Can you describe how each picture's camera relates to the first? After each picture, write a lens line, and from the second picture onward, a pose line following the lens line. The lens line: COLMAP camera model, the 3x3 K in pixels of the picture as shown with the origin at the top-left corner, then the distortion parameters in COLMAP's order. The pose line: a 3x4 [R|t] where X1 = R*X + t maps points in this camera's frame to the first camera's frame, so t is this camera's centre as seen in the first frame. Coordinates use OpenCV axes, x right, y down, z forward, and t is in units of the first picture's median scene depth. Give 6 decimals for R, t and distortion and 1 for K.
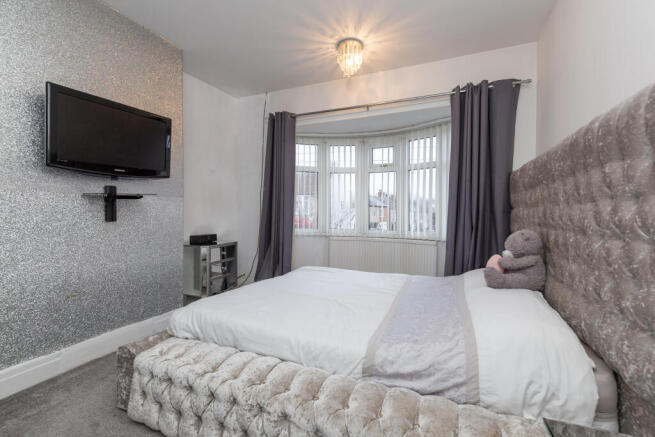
lens RADIAL K [[283.4, 0, 331.3], [0, 283.4, 215.7], [0, 0, 1]] dist [0.002098, 0.000643]
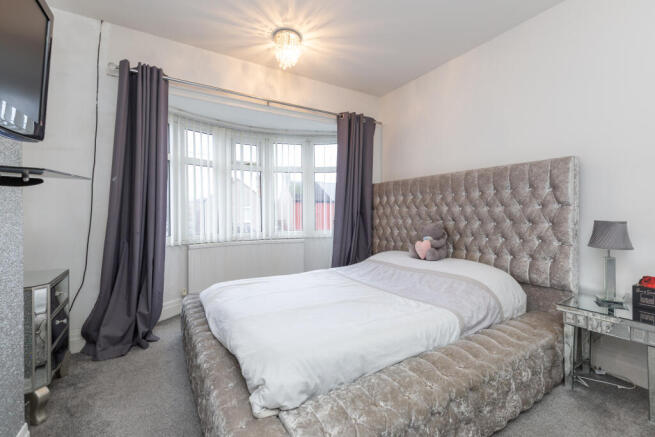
lens RADIAL K [[283.4, 0, 331.3], [0, 283.4, 215.7], [0, 0, 1]] dist [0.002098, 0.000643]
pose [[0.583397, -0.017269, 0.812004, -0.520767], [0.020464, 0.999769, 0.006560, -0.007208], [-0.811929, 0.012789, 0.583616, 0.283228]]
